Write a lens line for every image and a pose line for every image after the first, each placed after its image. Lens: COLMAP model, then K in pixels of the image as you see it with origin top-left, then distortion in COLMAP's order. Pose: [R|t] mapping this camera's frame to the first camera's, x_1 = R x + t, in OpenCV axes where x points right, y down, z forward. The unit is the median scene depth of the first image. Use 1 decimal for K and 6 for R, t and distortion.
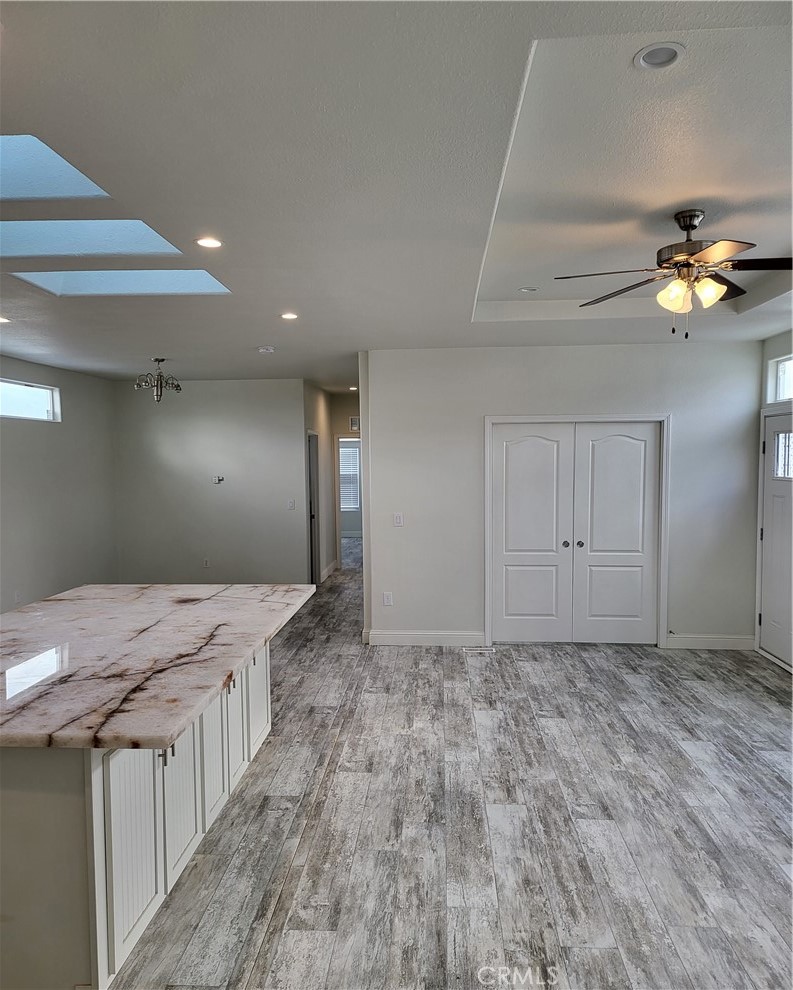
lens RADIAL K [[737.8, 0, 395.8], [0, 737.8, 508.9], [0, 0, 1]] dist [0.068514, -0.065219]
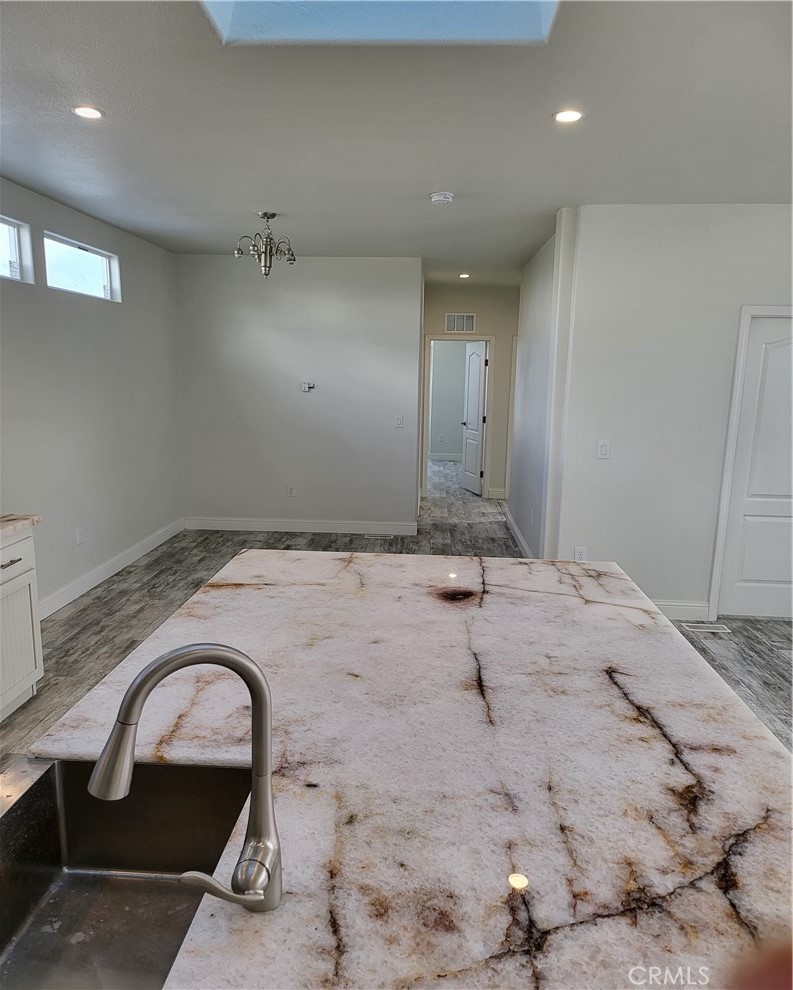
lens RADIAL K [[737.8, 0, 391.5], [0, 737.8, 511.2], [0, 0, 1]] dist [0.068514, -0.065219]
pose [[0.999586, 0.026502, 0.011244, -0.323496], [-0.027662, 0.992363, 0.120208, -0.010649], [-0.007972, -0.120469, 0.992685, 0.406884]]
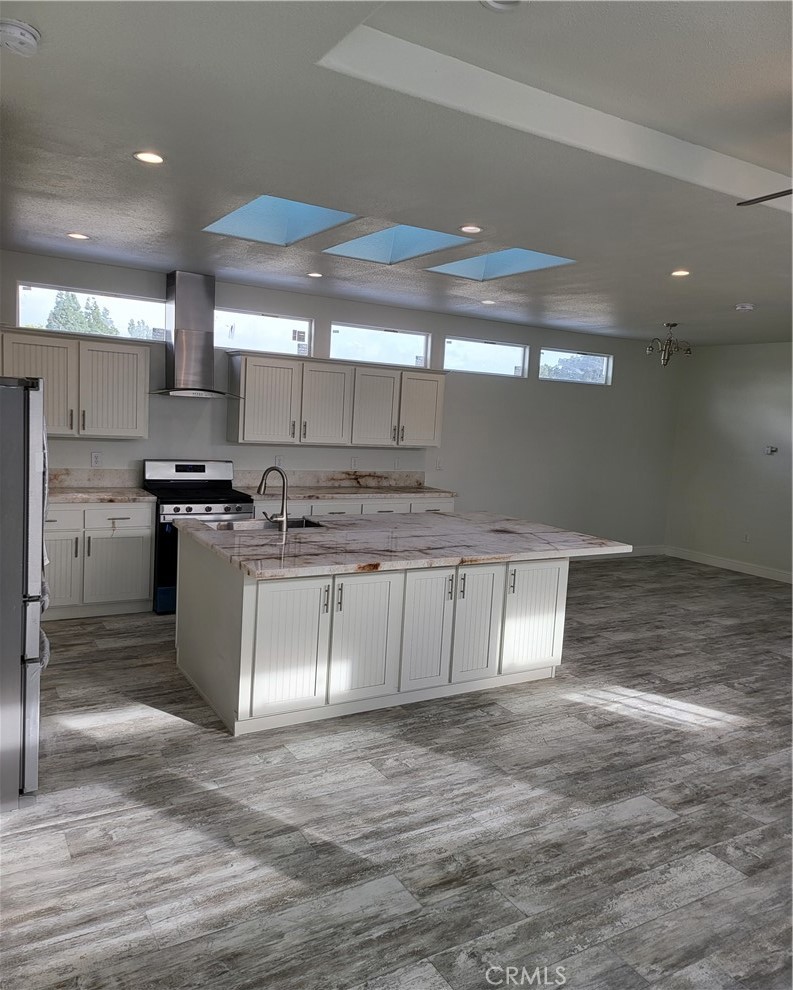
lens RADIAL K [[737.8, 0, 384.2], [0, 737.8, 498.0], [0, 0, 1]] dist [0.068514, -0.065219]
pose [[0.558061, 0.138719, -0.818123, 0.545519], [-0.119380, 0.989093, 0.086276, -0.007677], [0.821168, 0.049520, 0.568534, 0.160879]]
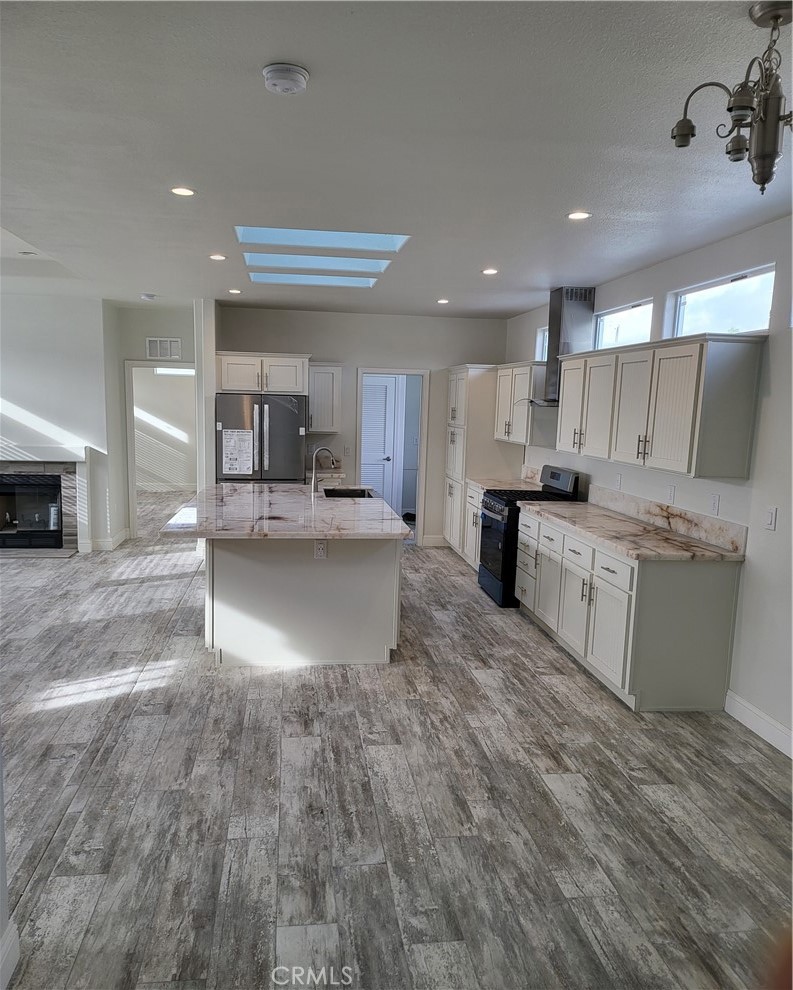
lens RADIAL K [[737.8, 0, 385.0], [0, 737.8, 506.6], [0, 0, 1]] dist [0.068514, -0.065219]
pose [[-0.982033, 0.007549, -0.188559, -0.222686], [-0.032824, 0.977135, 0.210069, -0.136679], [0.185833, 0.212484, -0.959331, 2.036540]]
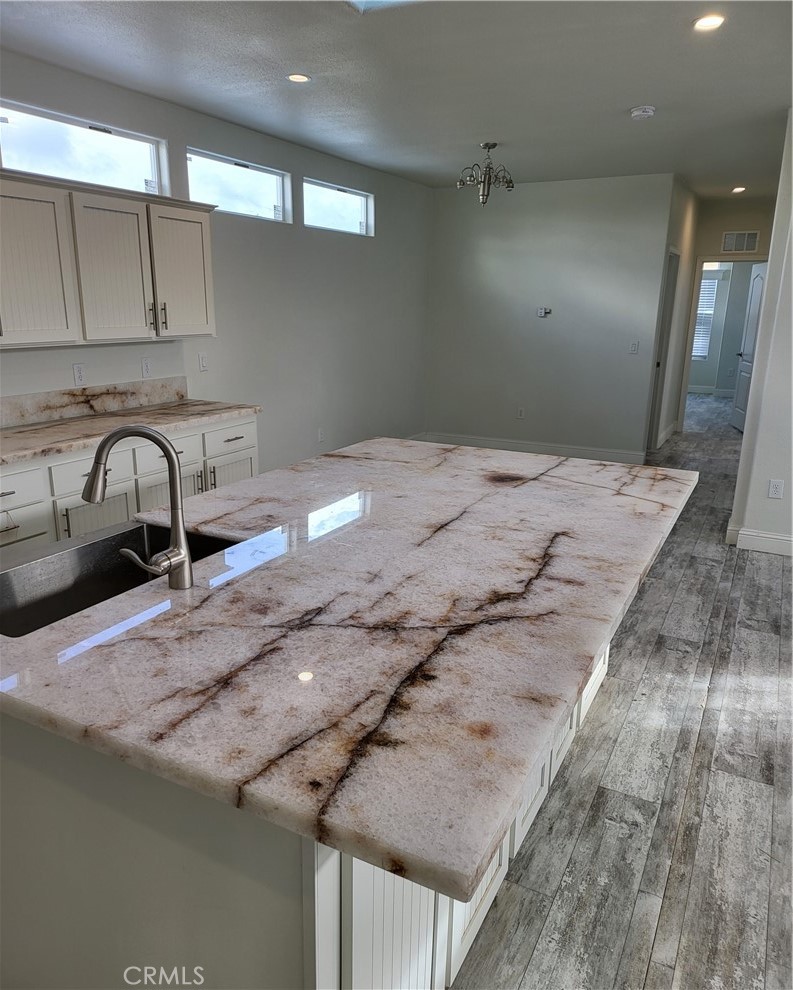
lens RADIAL K [[737.8, 0, 385.1], [0, 737.8, 506.8], [0, 0, 1]] dist [0.068514, -0.065219]
pose [[0.911166, 0.131810, -0.390388, -0.106048], [-0.049807, 0.975739, 0.213198, 0.008388], [0.409018, -0.174815, 0.895625, 0.320366]]
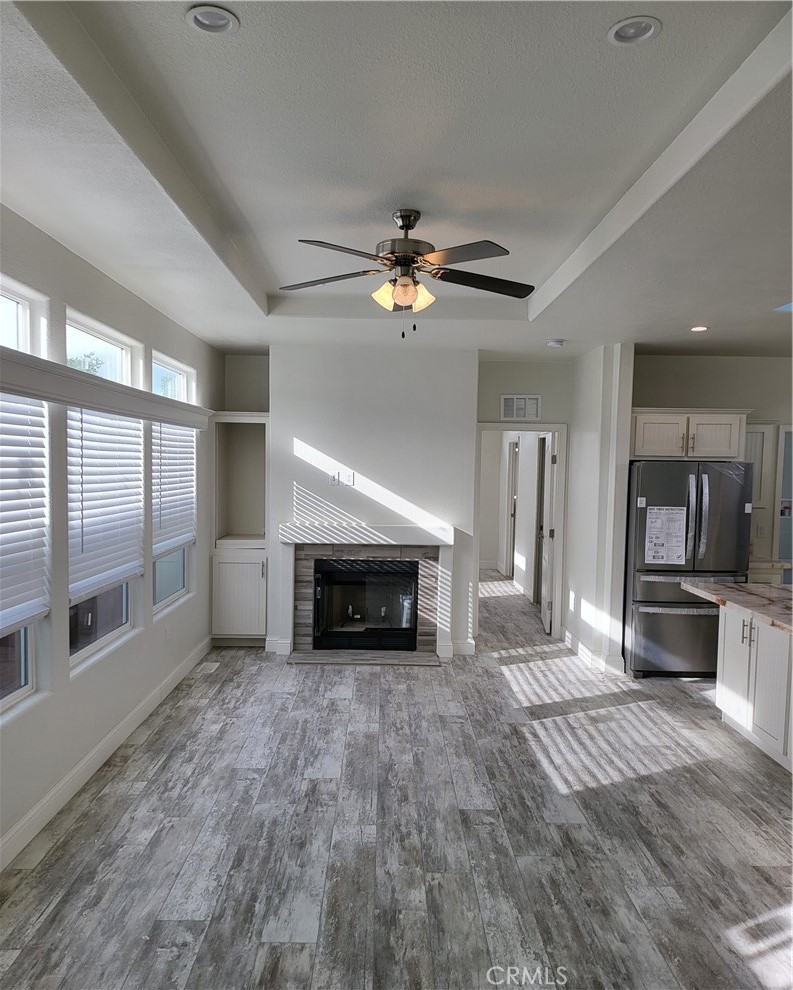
lens RADIAL K [[737.8, 0, 388.1], [0, 737.8, 507.3], [0, 0, 1]] dist [0.068514, -0.065219]
pose [[-0.997773, -0.008801, -0.066121, 0.371782], [-0.017508, 0.991055, 0.132297, -0.105744], [0.064365, 0.133160, -0.989002, 1.575760]]
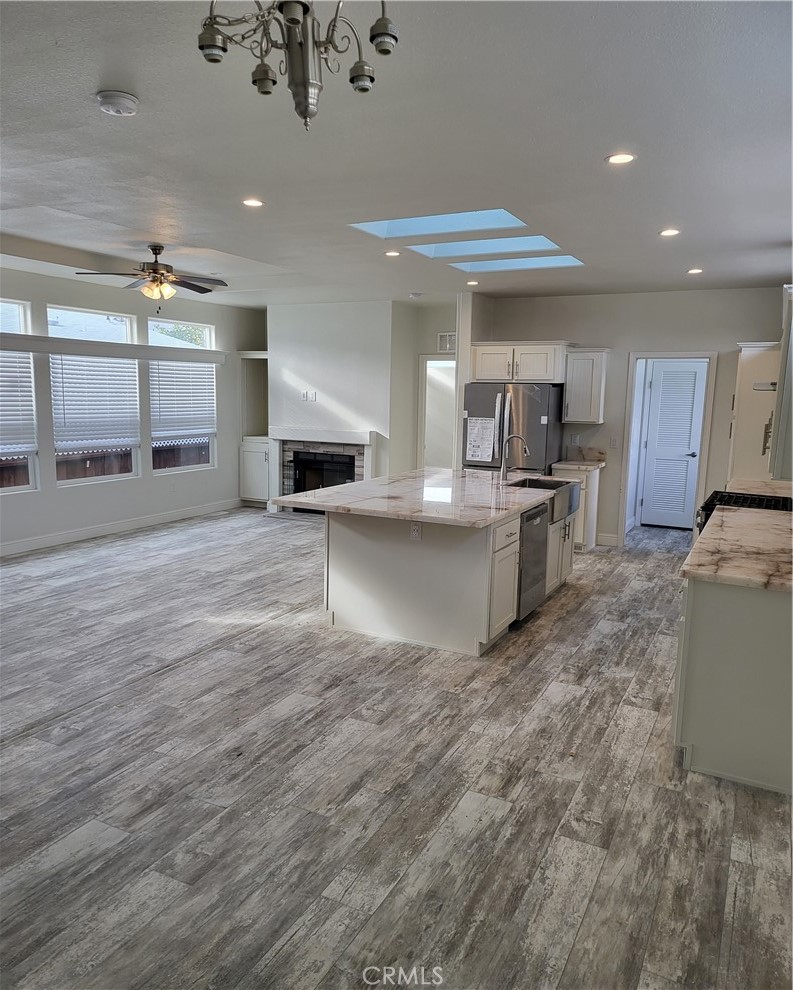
lens RADIAL K [[737.8, 0, 390.4], [0, 737.8, 496.1], [0, 0, 1]] dist [0.068514, -0.065219]
pose [[-0.914640, -0.071067, 0.397974, -0.725618], [0.014351, 0.978100, 0.207642, -0.124848], [-0.404014, 0.195629, -0.893589, 1.984514]]
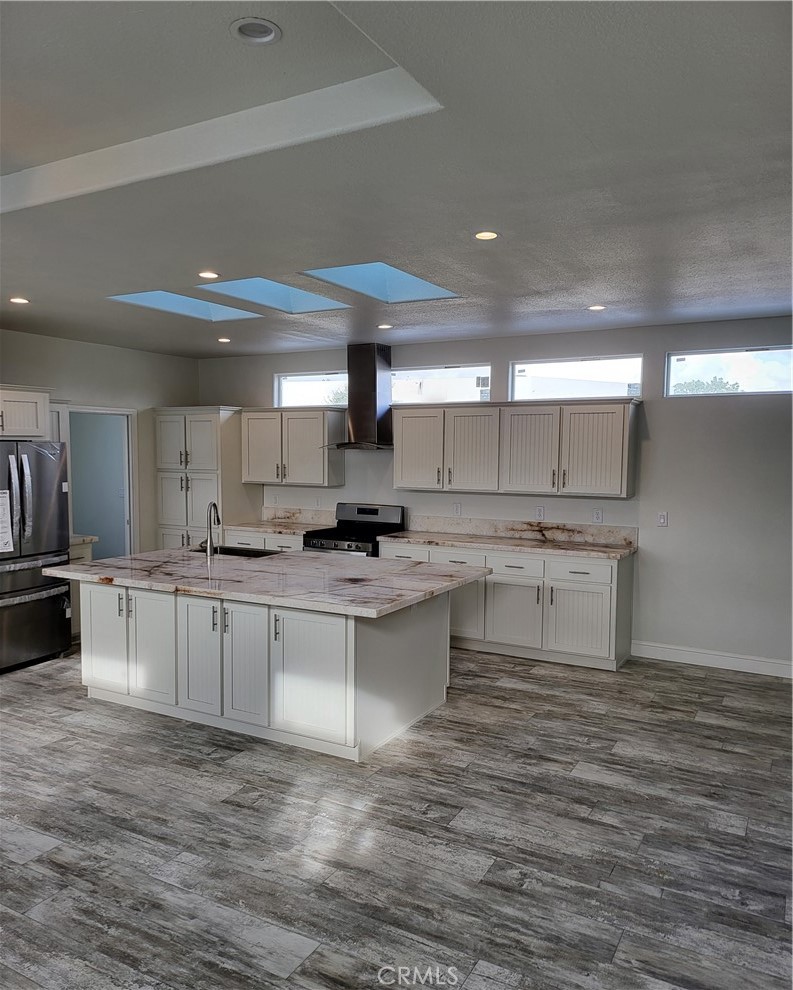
lens RADIAL K [[737.8, 0, 394.5], [0, 737.8, 507.6], [0, 0, 1]] dist [0.068514, -0.065219]
pose [[-0.434593, 0.076761, -0.897350, 0.594932], [-0.066029, 0.990964, 0.116747, -0.098642], [0.898203, 0.109989, -0.425597, 1.409111]]
